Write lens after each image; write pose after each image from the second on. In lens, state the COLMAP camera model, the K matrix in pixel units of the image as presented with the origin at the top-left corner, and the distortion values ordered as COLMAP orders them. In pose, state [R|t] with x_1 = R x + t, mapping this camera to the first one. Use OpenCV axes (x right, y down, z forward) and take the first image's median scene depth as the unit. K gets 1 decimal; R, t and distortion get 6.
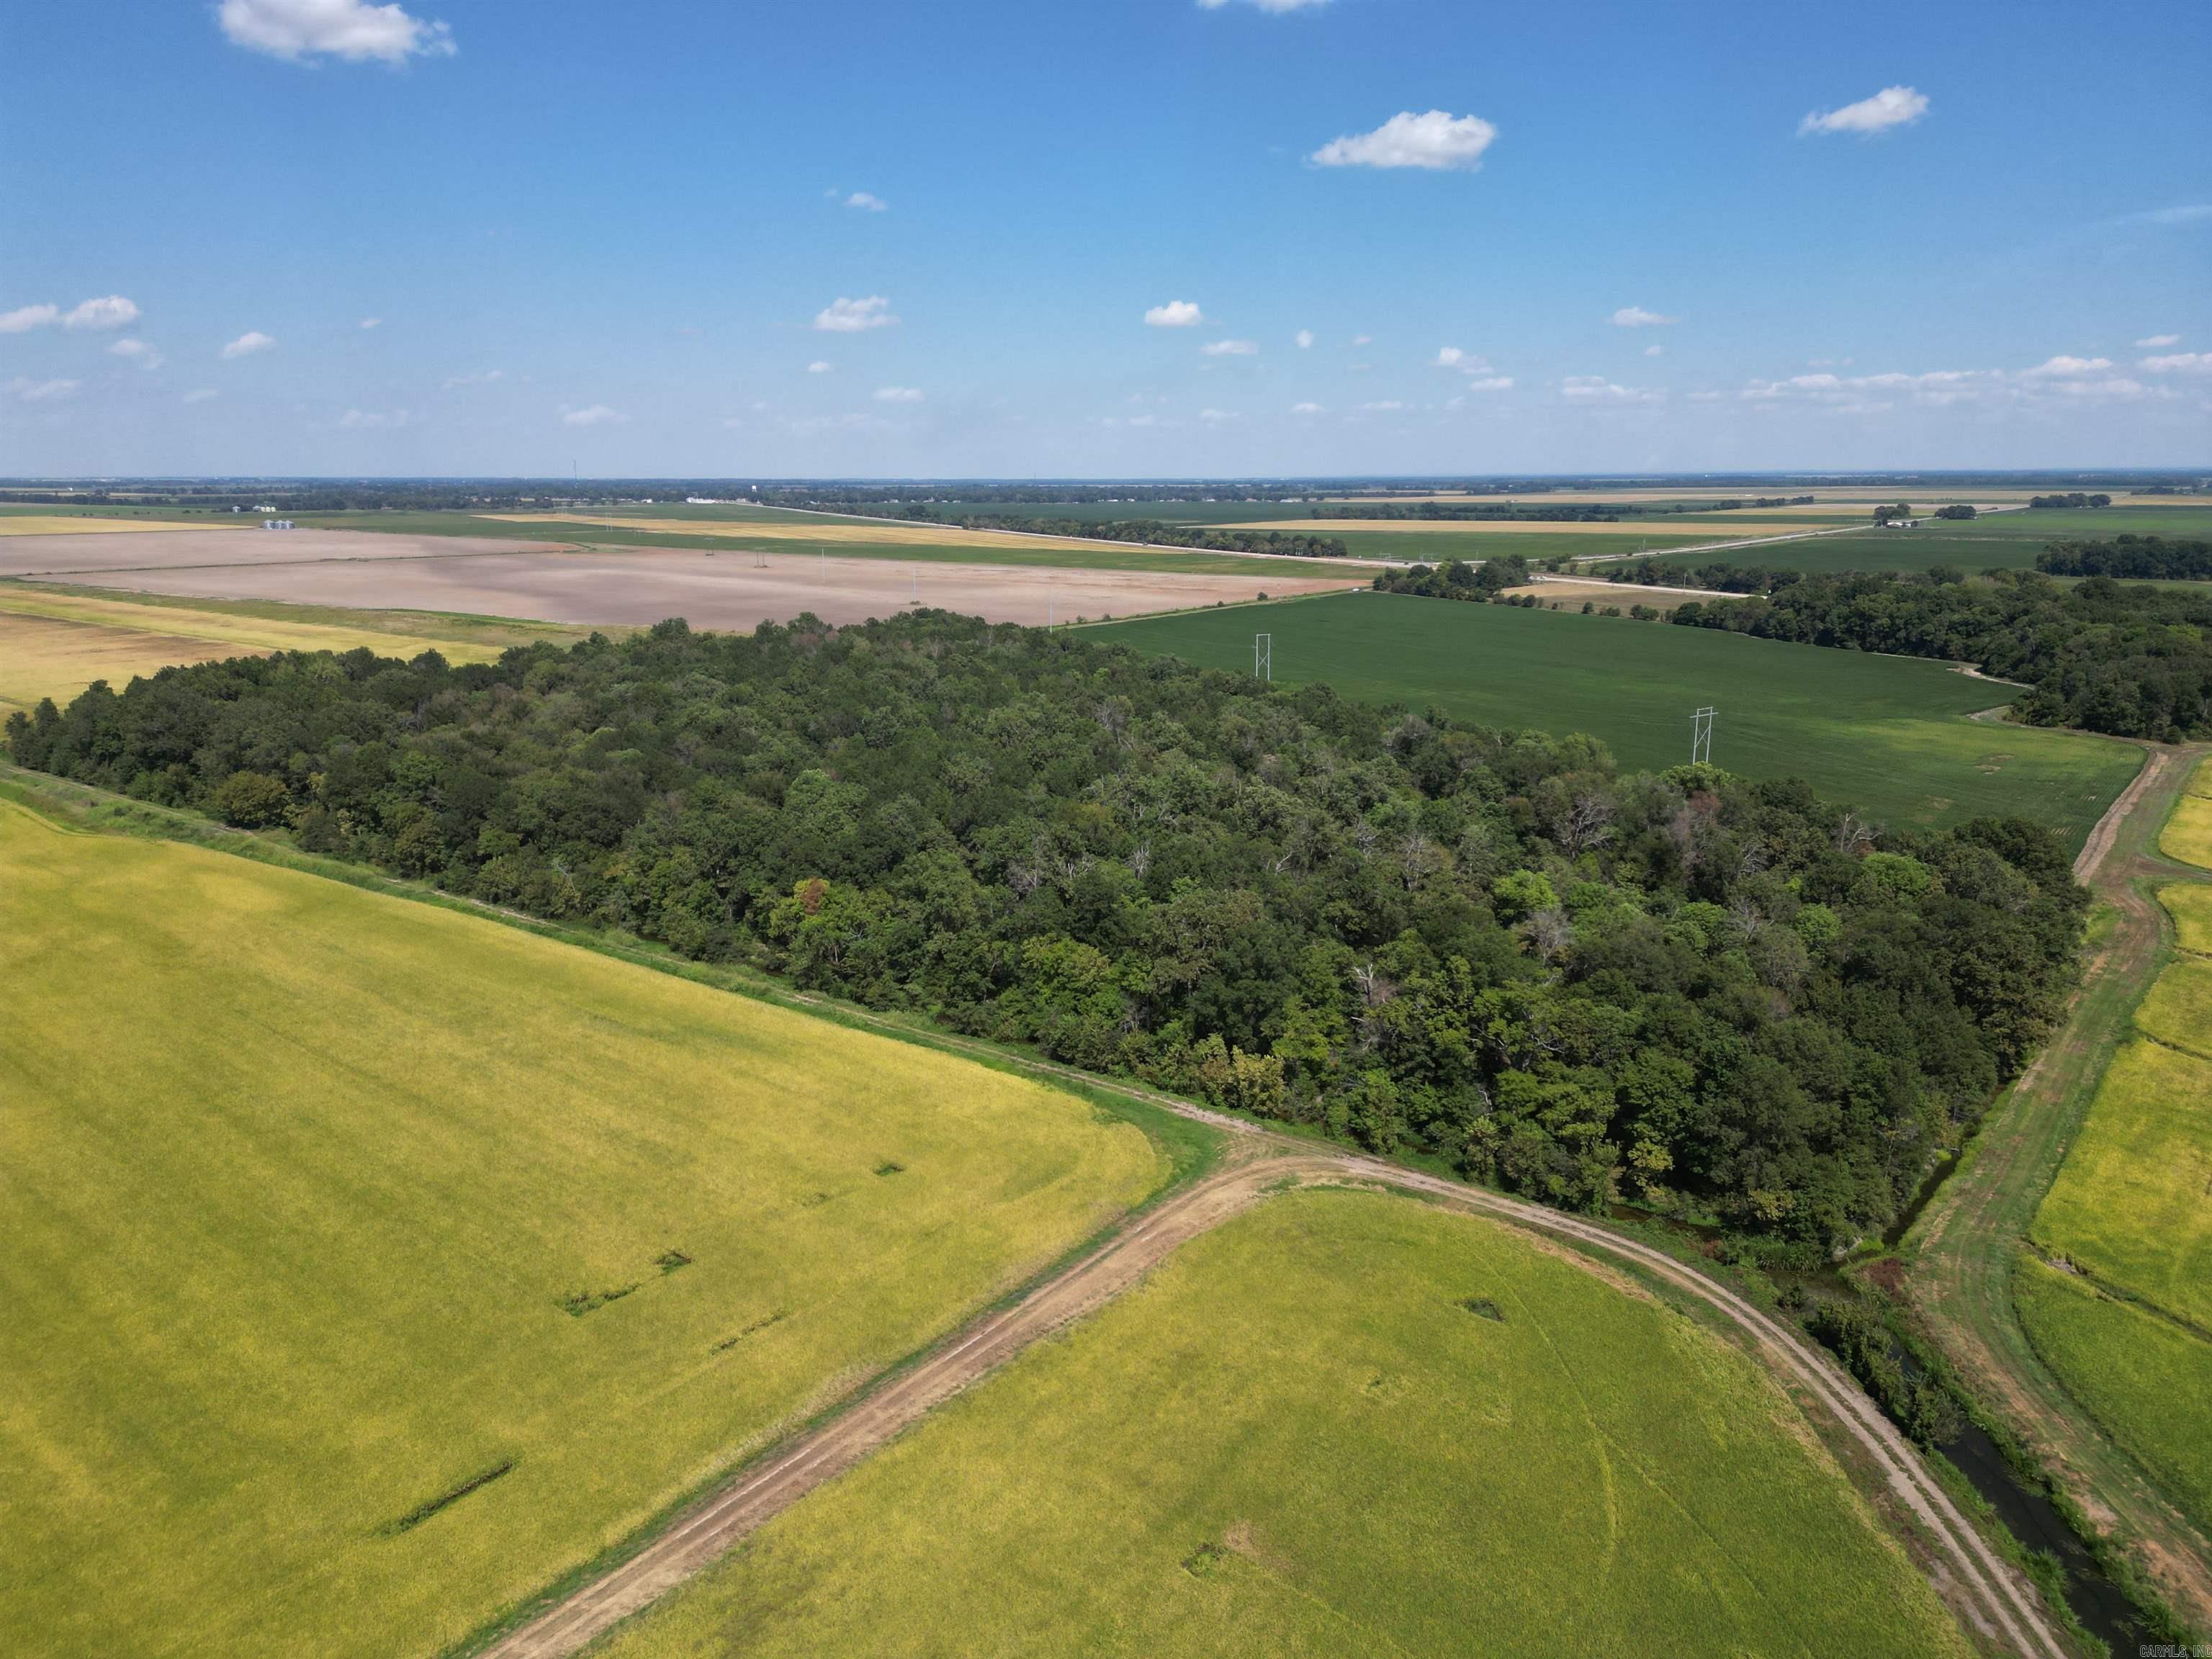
lens RADIAL K [[1578.5, 0, 1064.7], [0, 1578.5, 834.8], [0, 0, 1]] dist [0.127504, -0.182075]
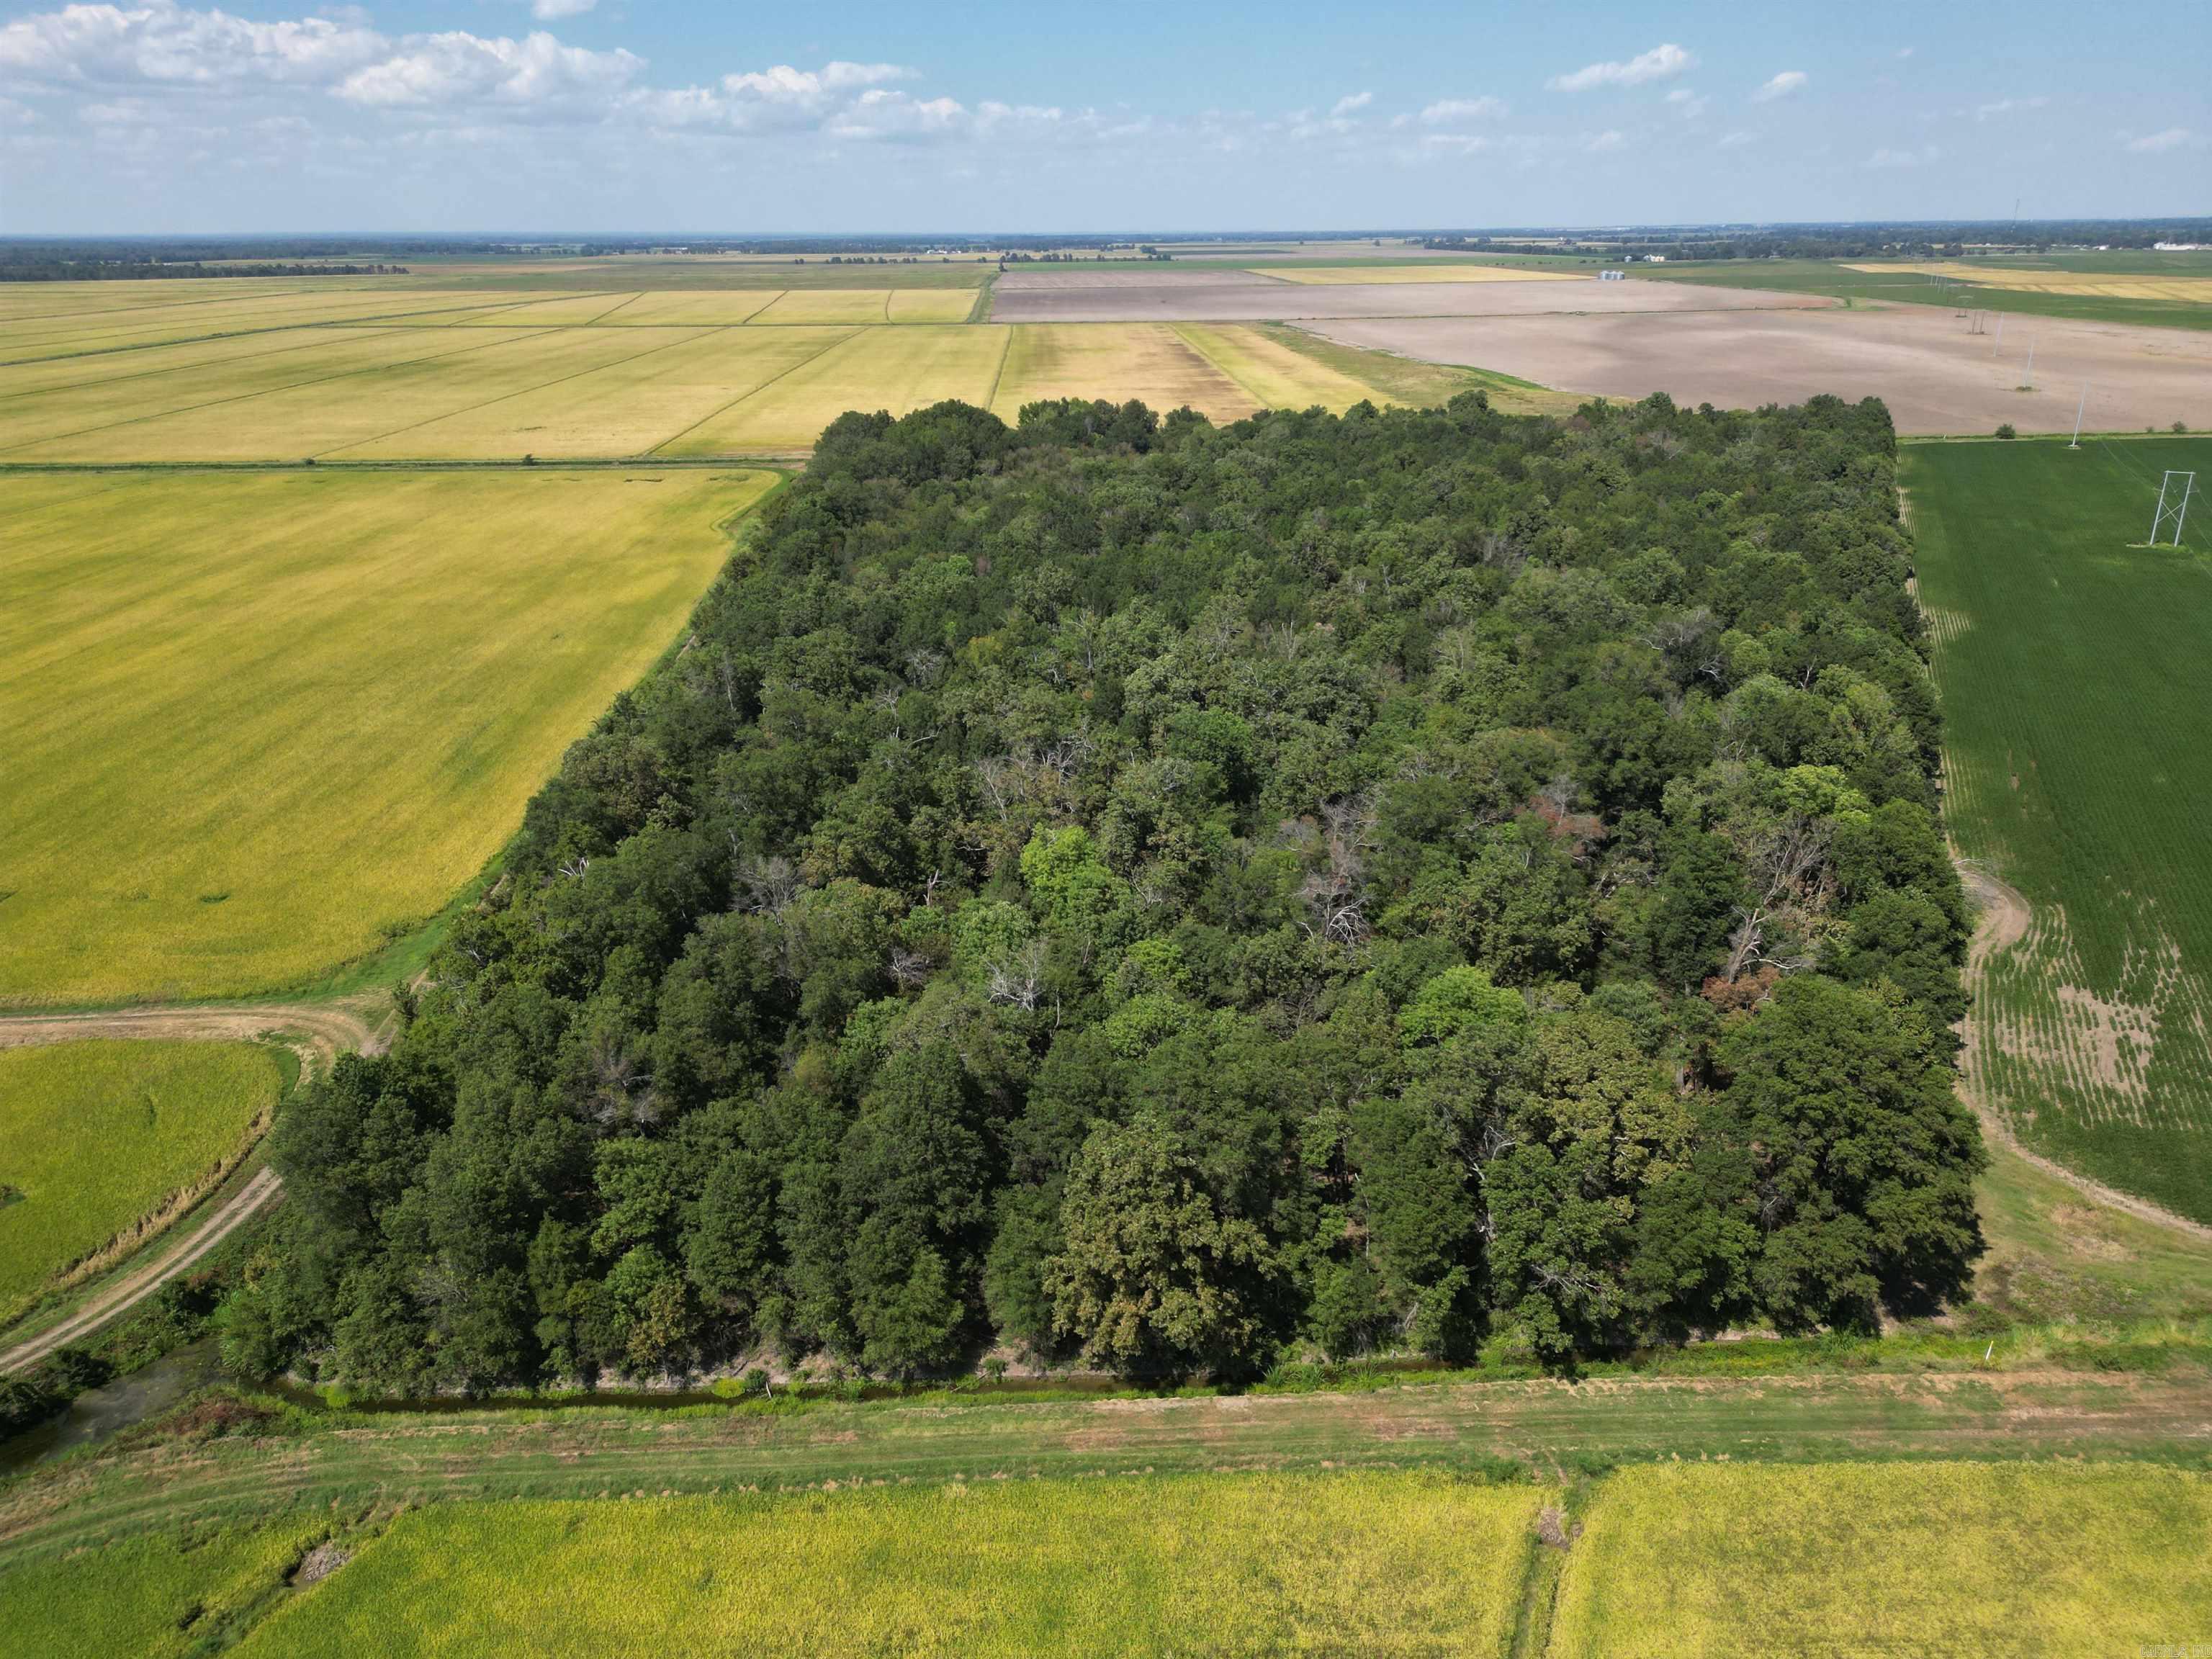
lens RADIAL K [[1520.8, 0, 1108.8], [0, 1520.8, 834.9], [0, 0, 1]] dist [0.091594, -0.096175]
pose [[0.648252, 0.275091, -0.709996, 0.245135], [-0.159690, 0.960837, 0.226477, -0.041670], [0.744492, -0.033435, 0.666793, 0.171580]]
